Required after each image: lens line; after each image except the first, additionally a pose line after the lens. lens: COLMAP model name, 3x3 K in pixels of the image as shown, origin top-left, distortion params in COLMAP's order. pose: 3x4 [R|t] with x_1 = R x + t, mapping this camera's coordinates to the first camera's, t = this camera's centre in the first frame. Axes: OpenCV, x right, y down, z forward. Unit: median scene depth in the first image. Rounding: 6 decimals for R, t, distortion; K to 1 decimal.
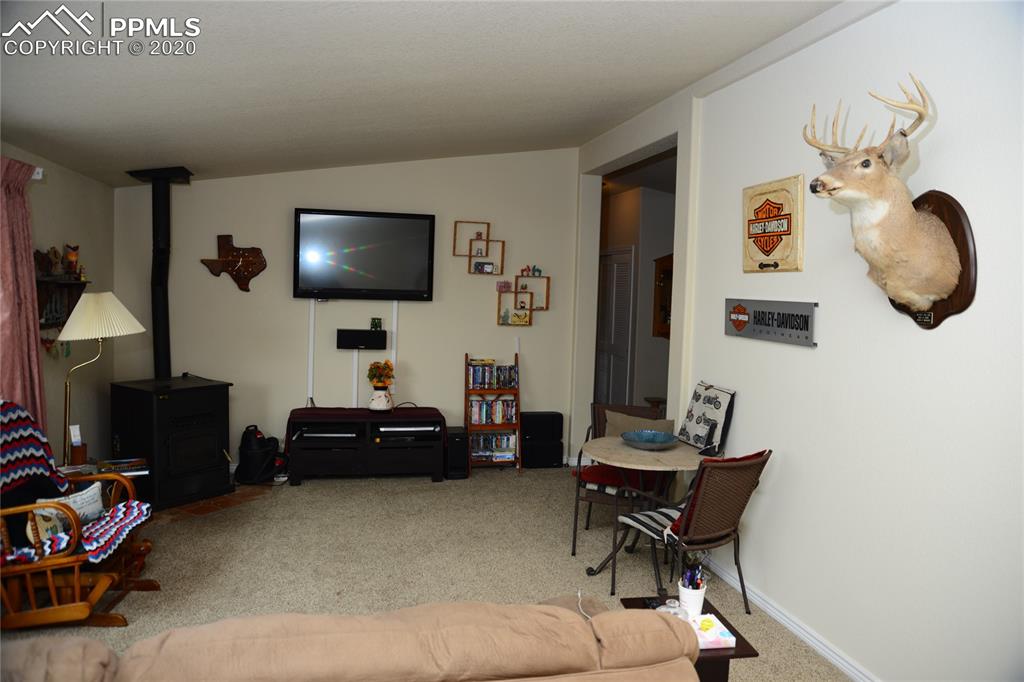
lens RADIAL K [[701.8, 0, 512.0], [0, 701.8, 341.0], [0, 0, 1]] dist [-0.131289, 0.116648]
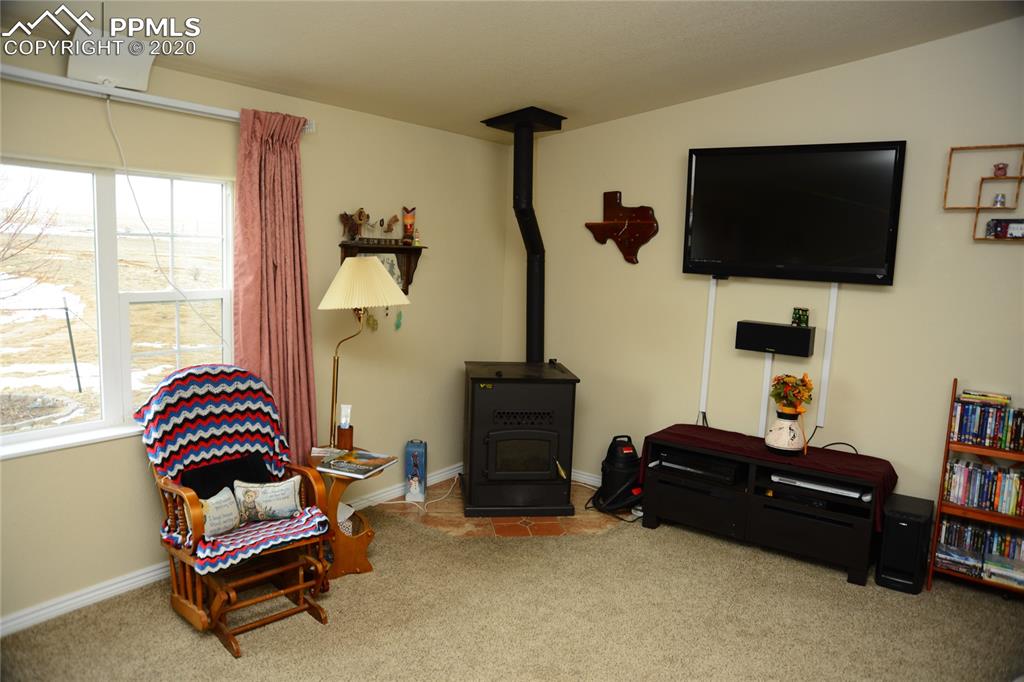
lens RADIAL K [[701.8, 0, 512.0], [0, 701.8, 341.0], [0, 0, 1]] dist [-0.131289, 0.116648]
pose [[0.642712, 0.091253, -0.760653, 0.131586], [-0.074198, 0.995628, 0.056748, -0.019654], [0.762506, 0.019966, 0.646673, 0.389210]]
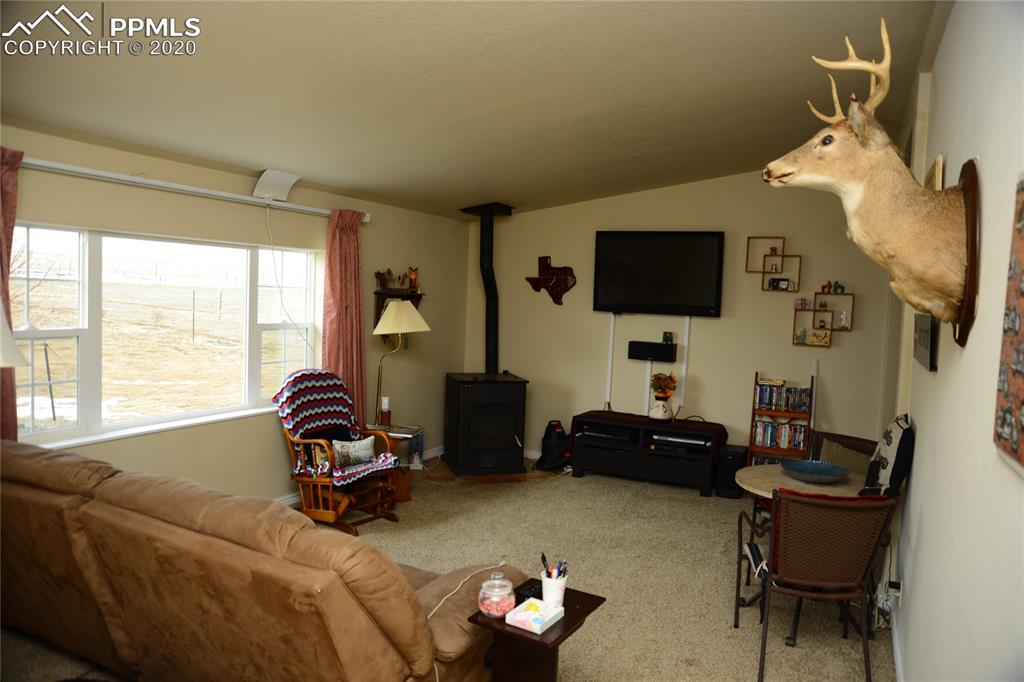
lens RADIAL K [[701.8, 0, 512.0], [0, 701.8, 341.0], [0, 0, 1]] dist [-0.131289, 0.116648]
pose [[0.760059, 0.041009, -0.648559, 0.320632], [-0.063073, 0.997950, -0.010815, 0.006841], [0.646787, 0.049127, 0.761087, 0.053717]]
